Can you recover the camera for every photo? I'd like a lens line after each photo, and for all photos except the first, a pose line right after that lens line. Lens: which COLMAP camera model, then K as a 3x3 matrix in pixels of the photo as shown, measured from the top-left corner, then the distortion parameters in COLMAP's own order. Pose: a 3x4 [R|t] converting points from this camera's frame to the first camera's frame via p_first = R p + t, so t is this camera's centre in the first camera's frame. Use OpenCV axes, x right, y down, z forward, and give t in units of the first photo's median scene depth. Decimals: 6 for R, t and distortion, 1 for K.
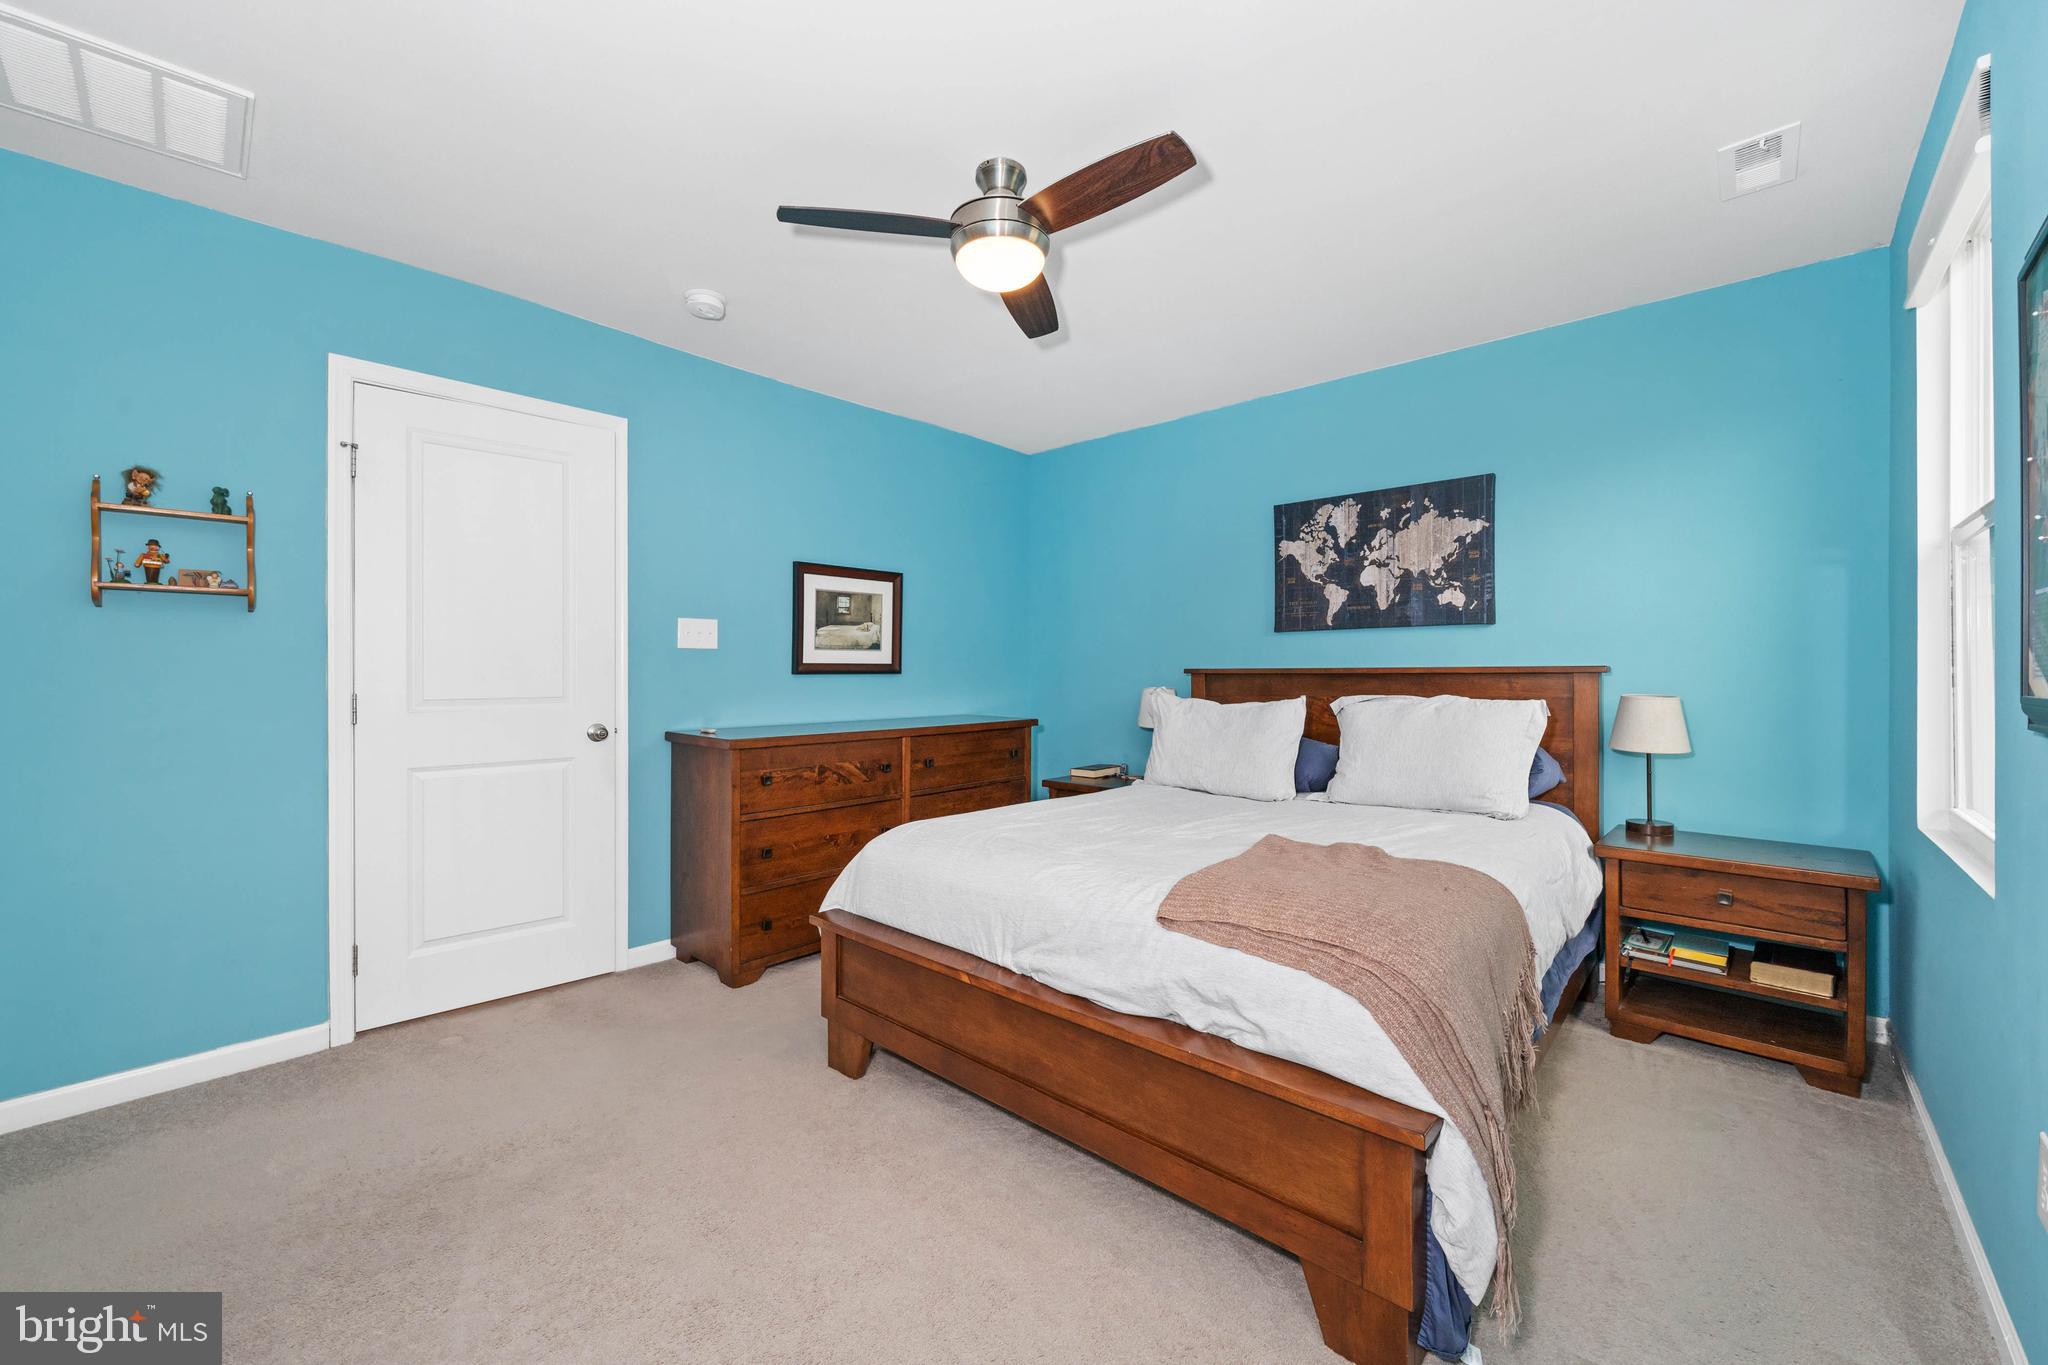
lens RADIAL K [[816.2, 0, 1017.3], [0, 816.2, 668.1], [0, 0, 1]] dist [-0.001096, 0.000182]
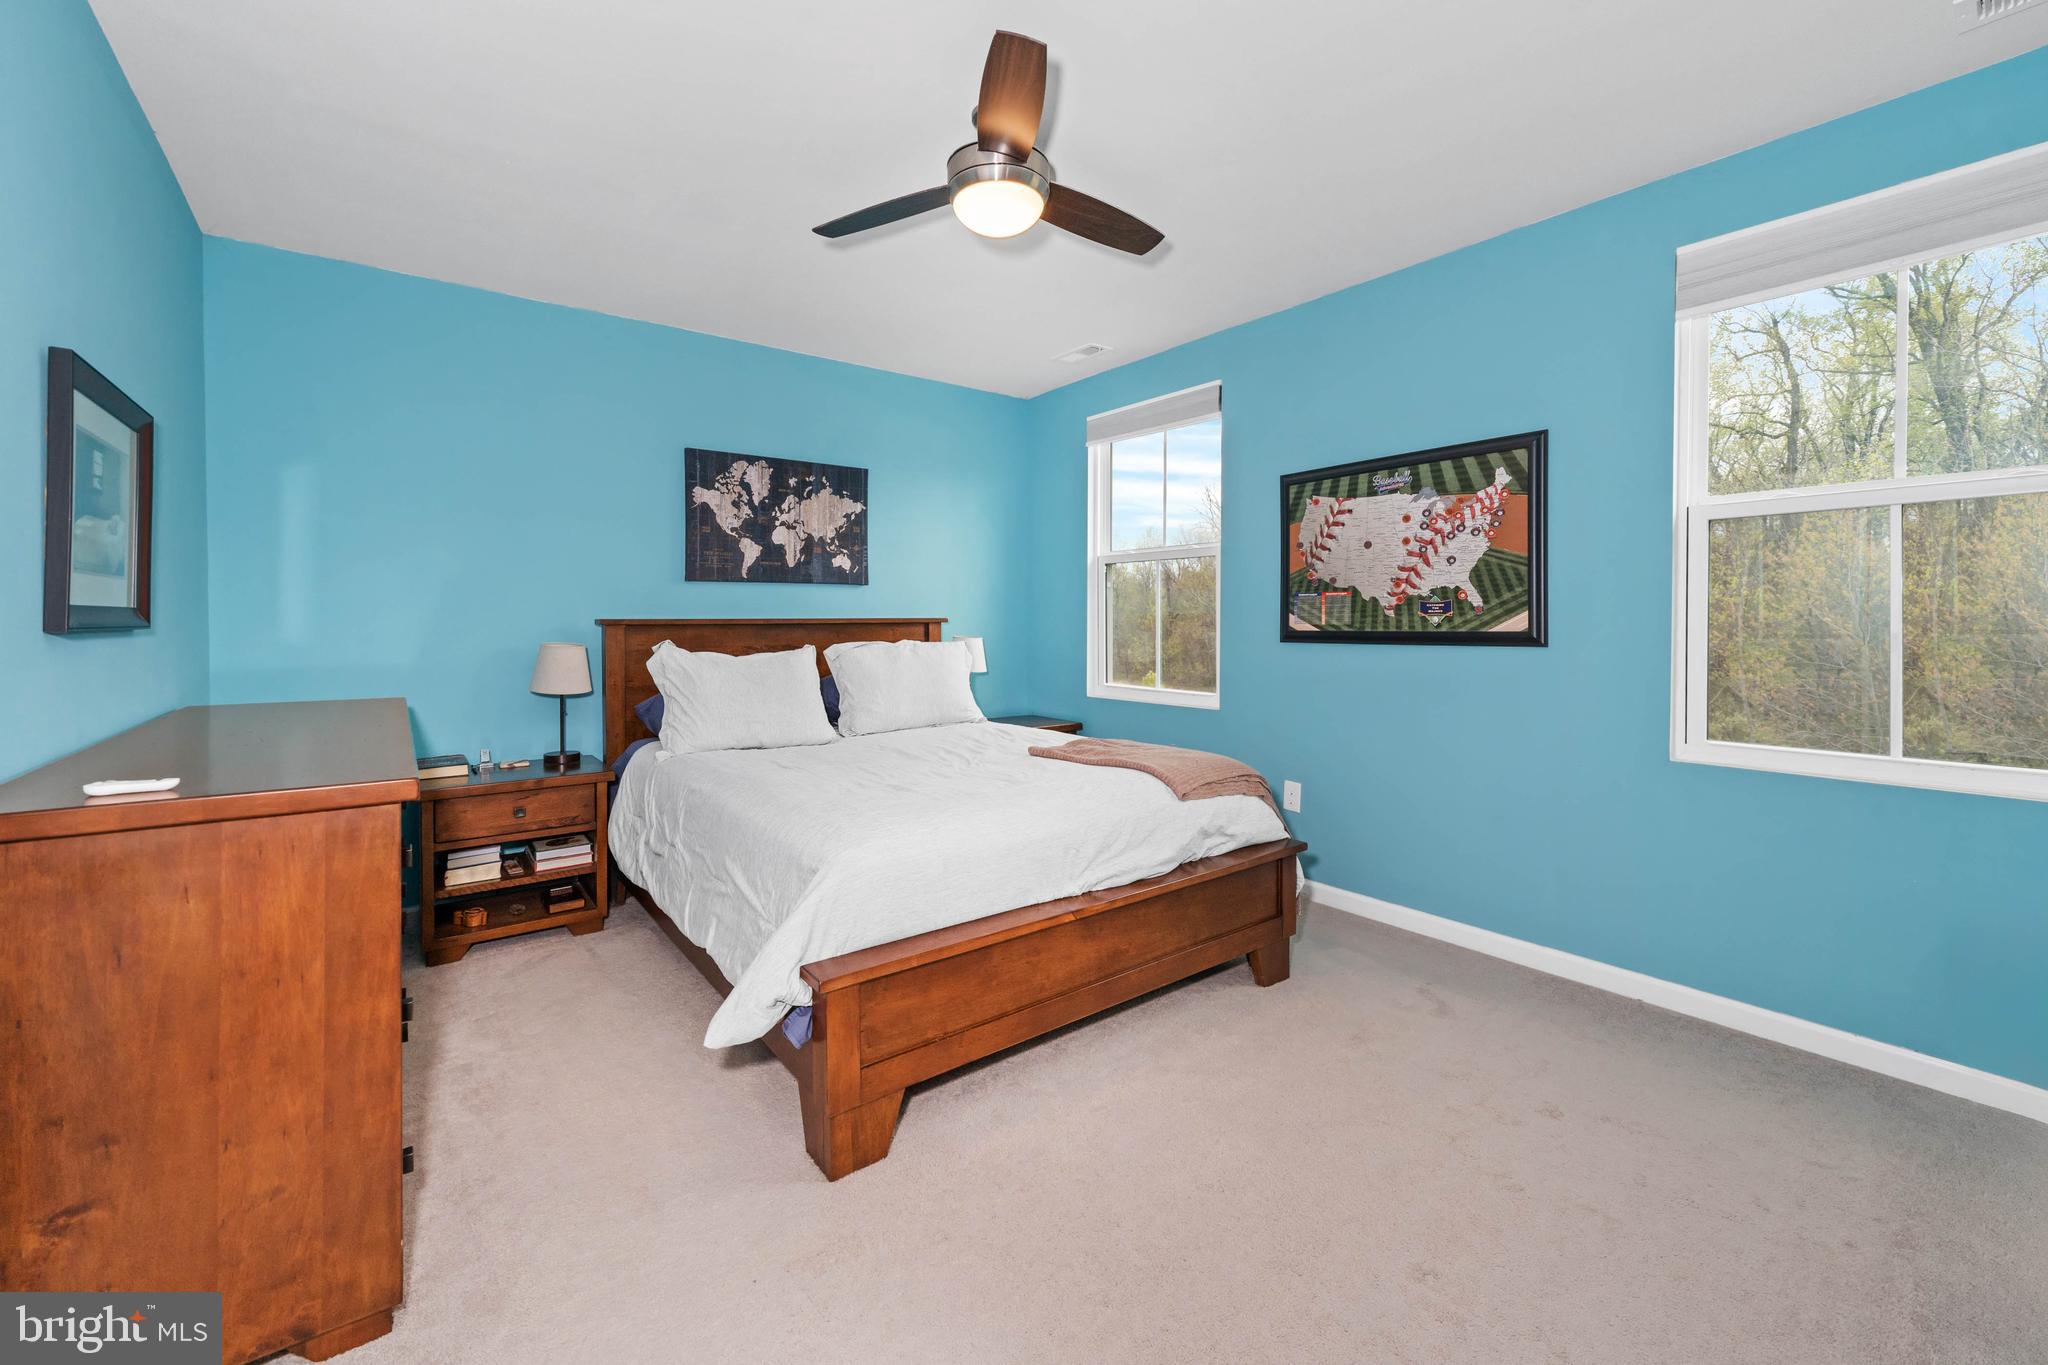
lens RADIAL K [[816.2, 0, 1015.1], [0, 816.2, 639.2], [0, 0, 1]] dist [-0.001096, 0.000182]
pose [[0.172791, -0.023876, 0.984669, -0.611980], [-0.002166, 0.999695, 0.024620, -0.000347], [-0.984956, -0.006387, 0.172687, 0.499832]]
